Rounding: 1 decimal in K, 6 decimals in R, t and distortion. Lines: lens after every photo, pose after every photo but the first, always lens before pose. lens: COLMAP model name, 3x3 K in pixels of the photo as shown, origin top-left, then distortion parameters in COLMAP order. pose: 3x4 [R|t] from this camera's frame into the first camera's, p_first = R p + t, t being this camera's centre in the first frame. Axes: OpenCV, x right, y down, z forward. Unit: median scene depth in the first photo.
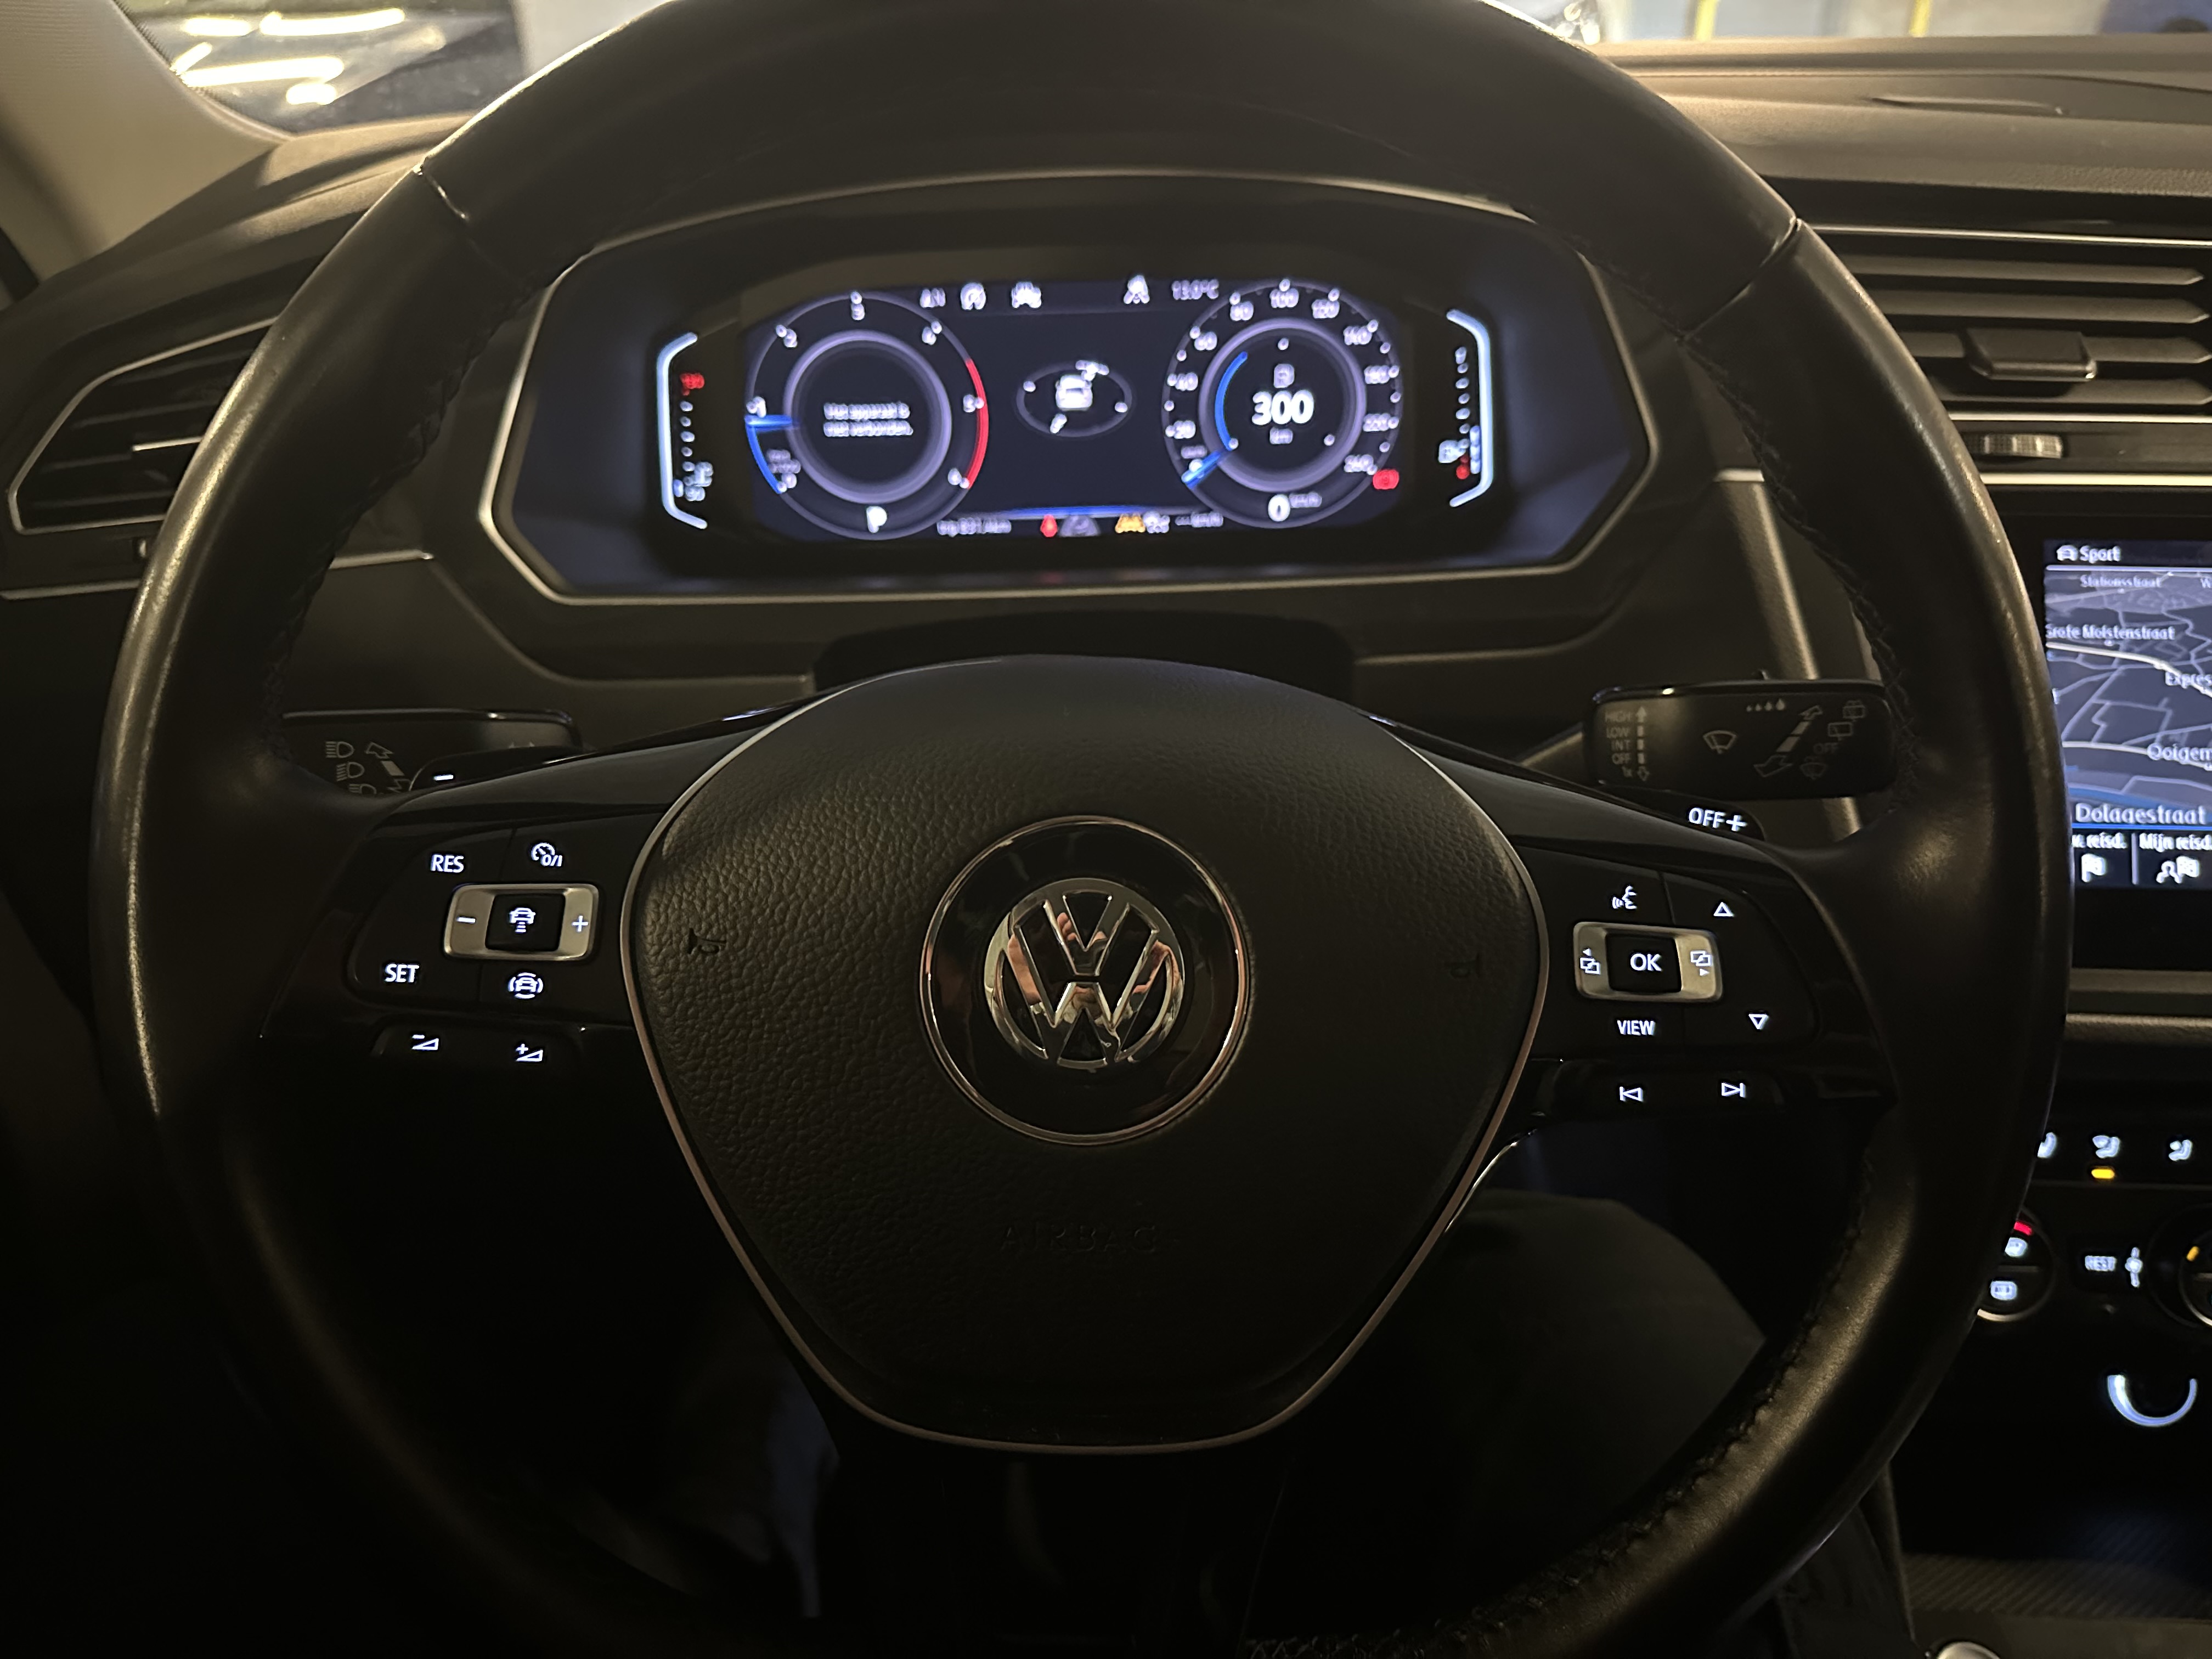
lens RADIAL K [[1627.7, 0, 1069.1], [0, 1627.7, 847.7], [0, 0, 1]] dist [0.034286, -0.085620]
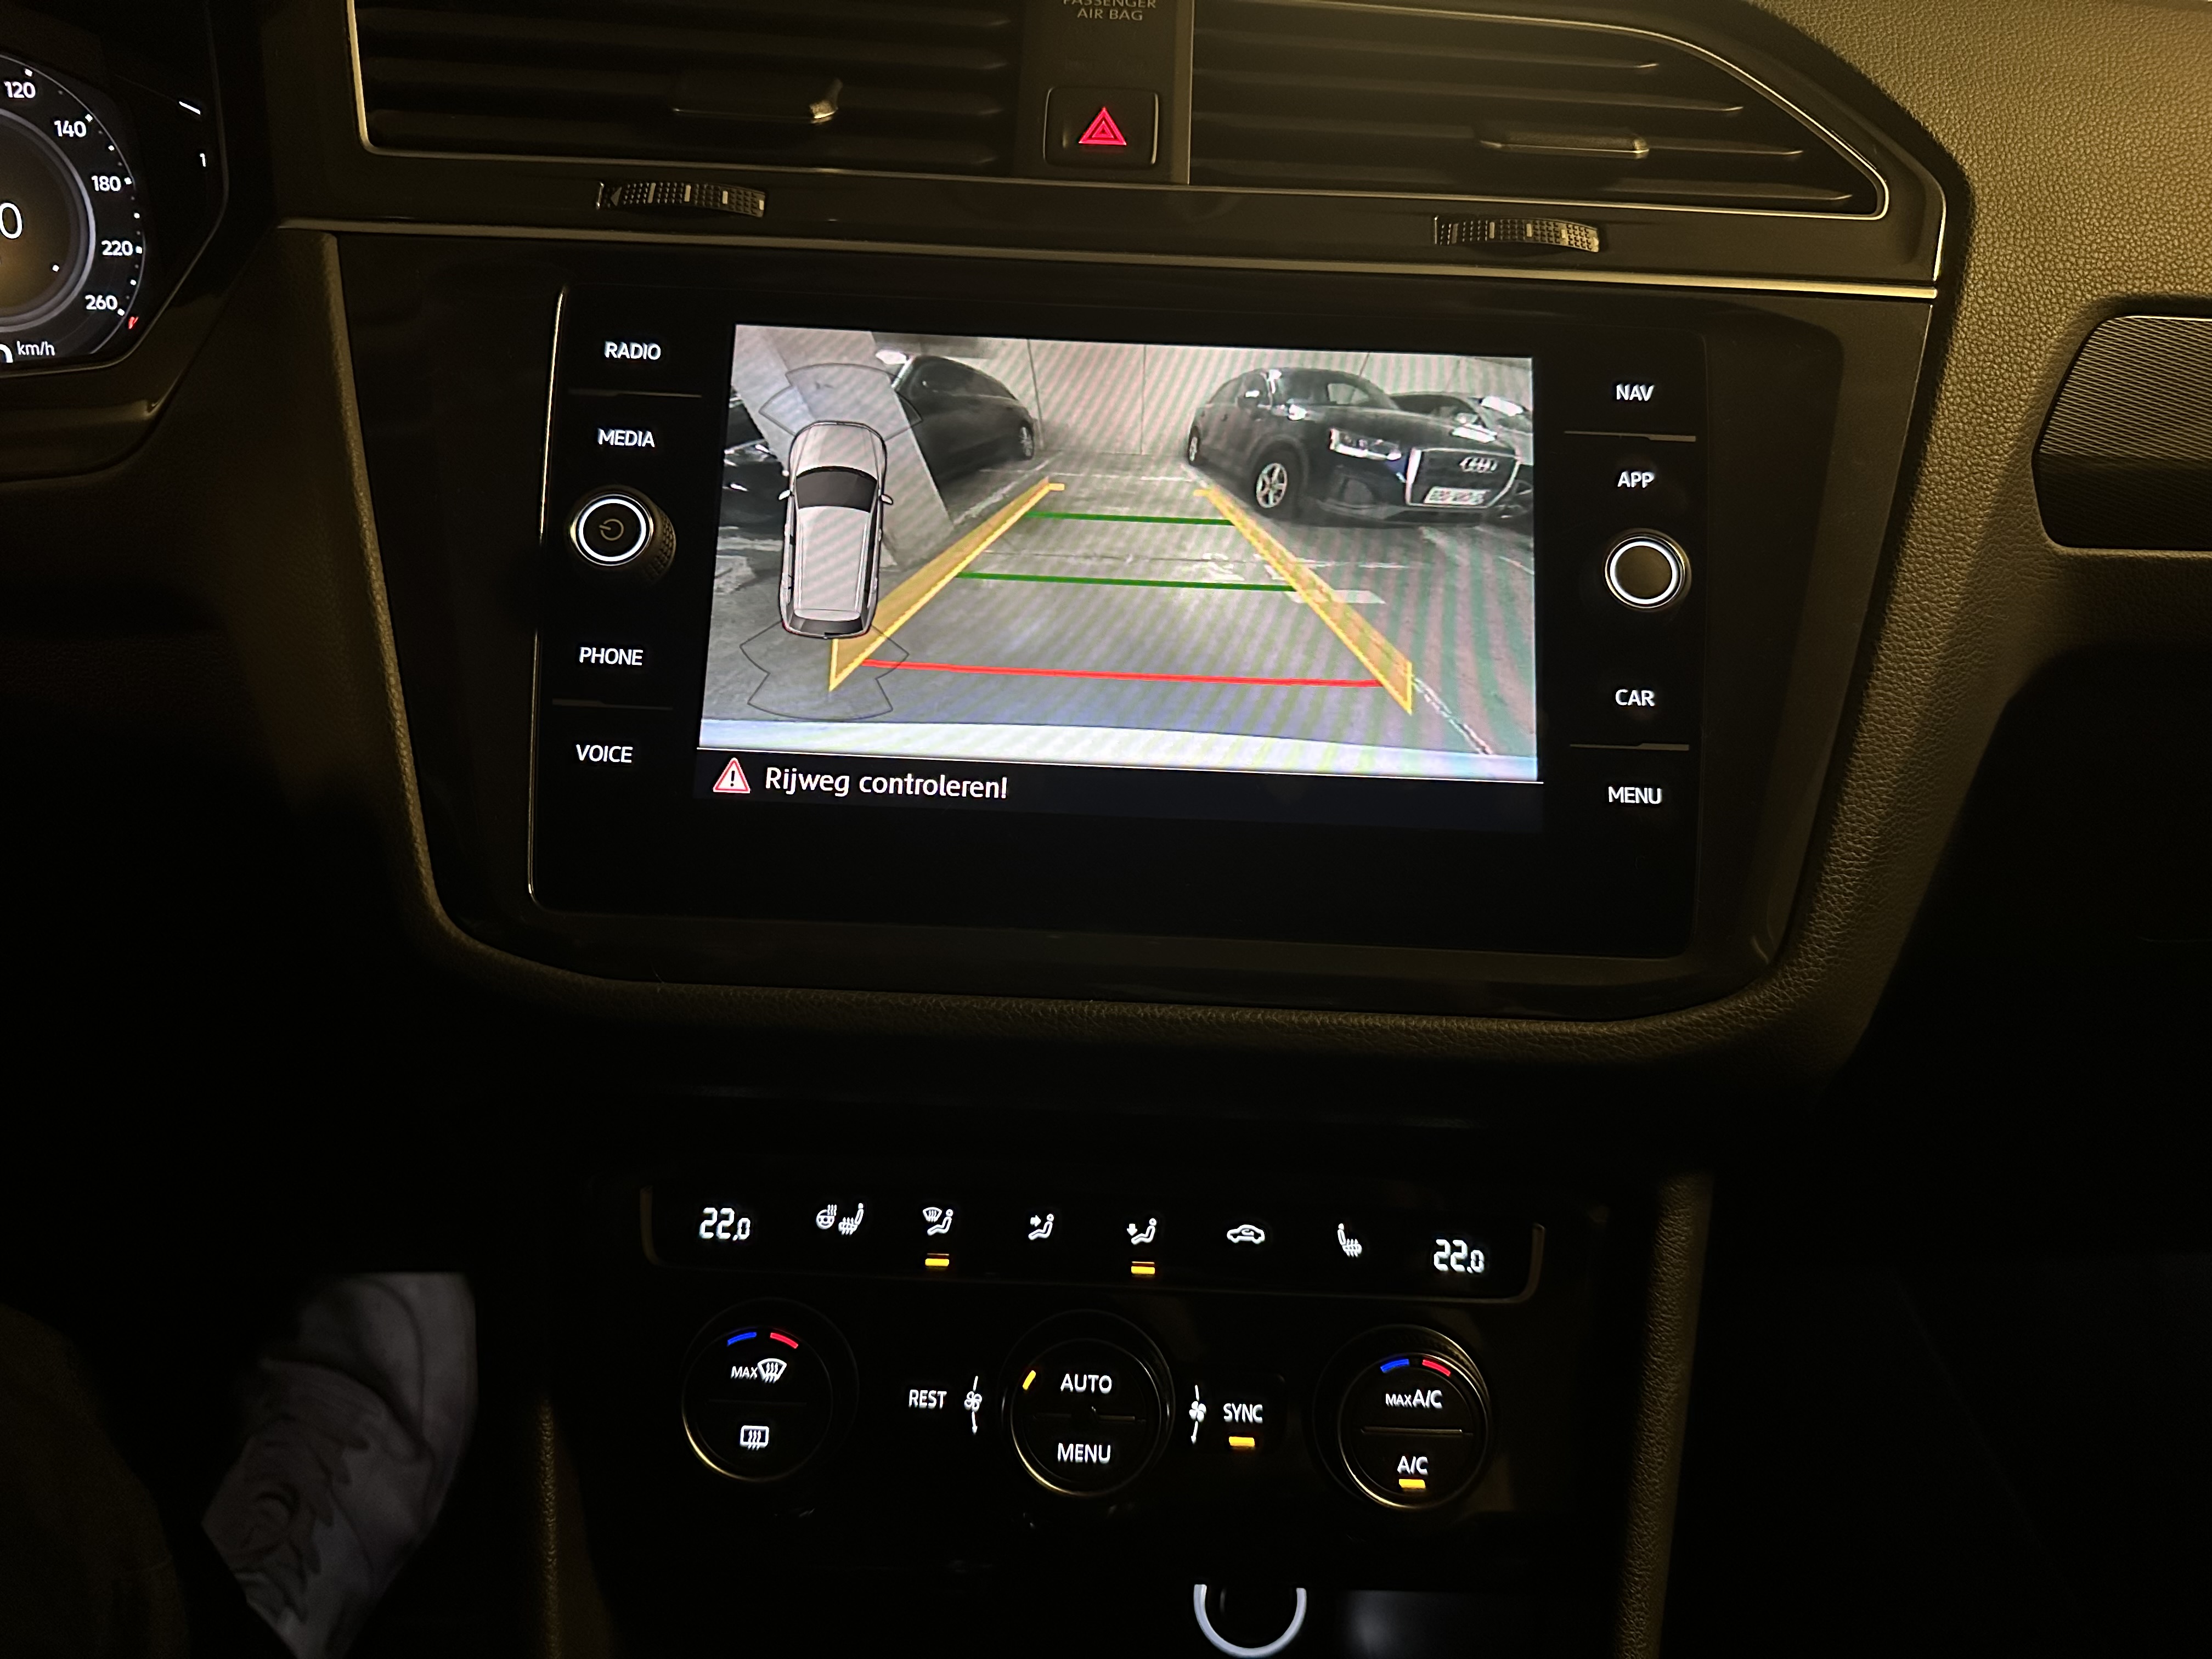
lens RADIAL K [[1627.7, 0, 1129.7], [0, 1627.7, 844.3], [0, 0, 1]] dist [0.034286, -0.085620]
pose [[0.992140, 0.034041, 0.120413, 0.583211], [-0.015239, 0.987992, -0.153752, 0.119912], [-0.124201, 0.150708, 0.980745, 0.260981]]
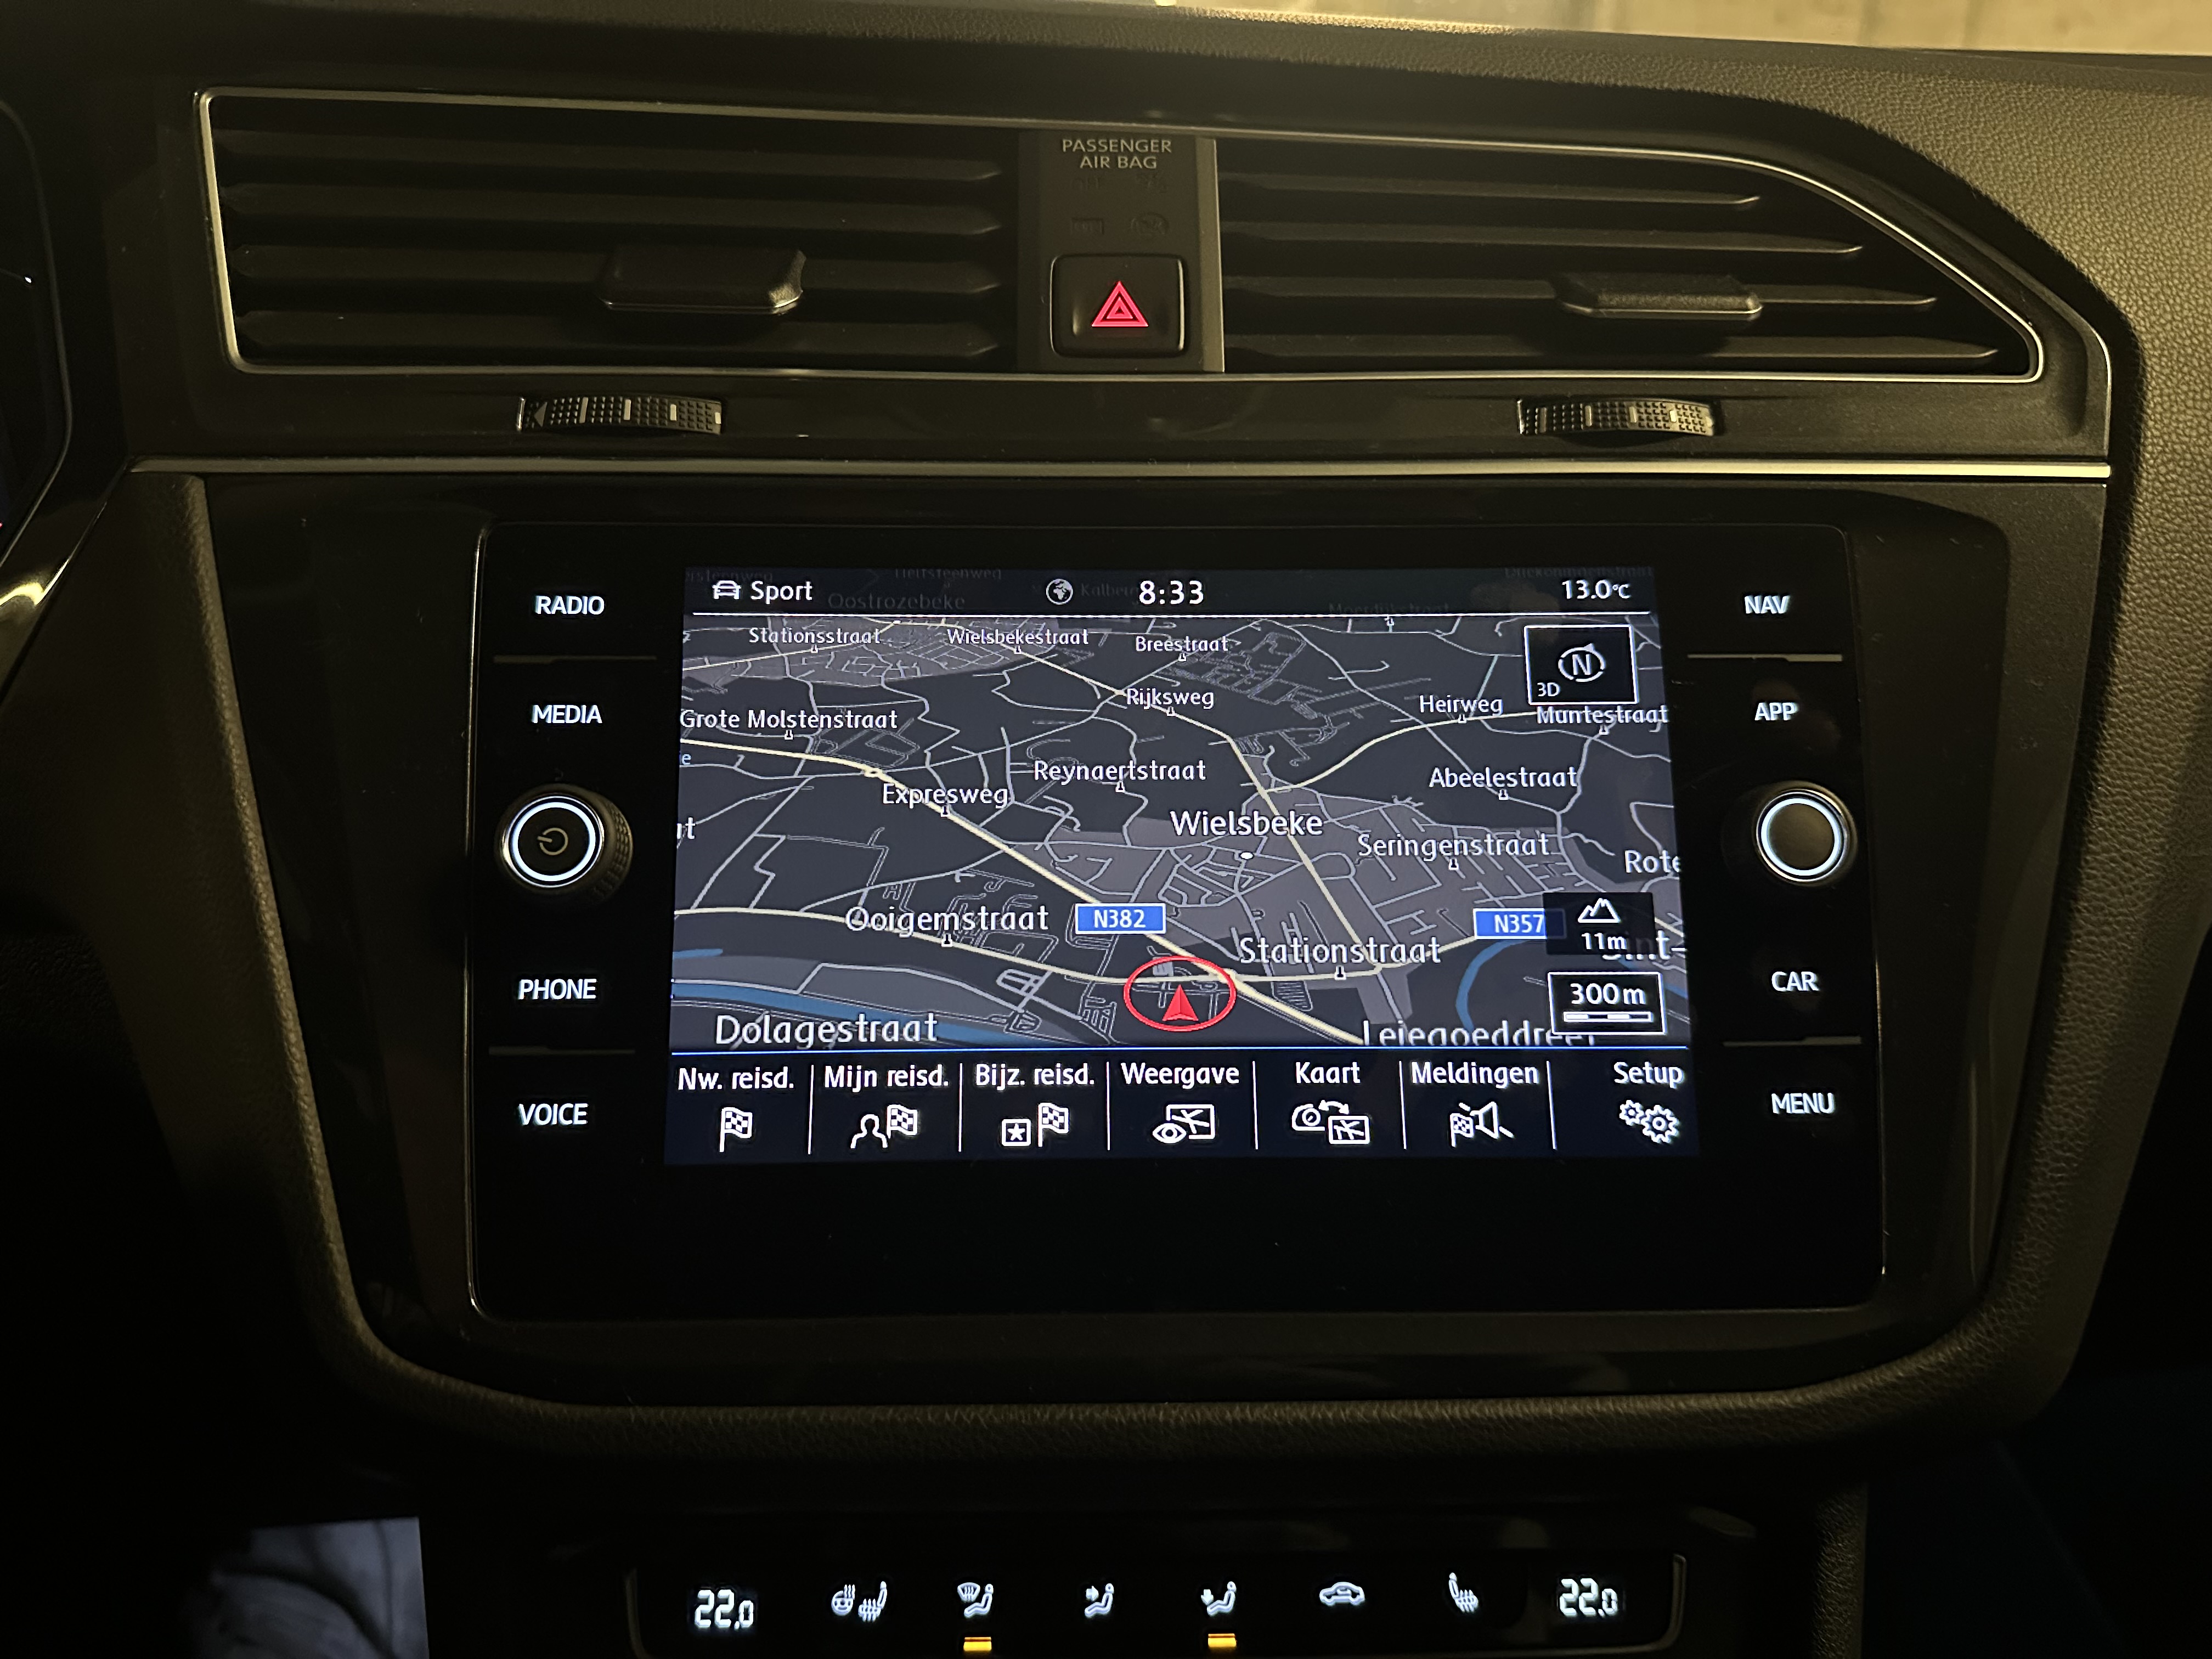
lens RADIAL K [[1627.7, 0, 1123.3], [0, 1627.7, 826.6], [0, 0, 1]] dist [0.034286, -0.085620]
pose [[0.989958, -0.008728, 0.141091, 0.564477], [0.030929, 0.987283, -0.155938, 0.001273], [-0.137936, 0.158735, 0.977638, 0.345222]]
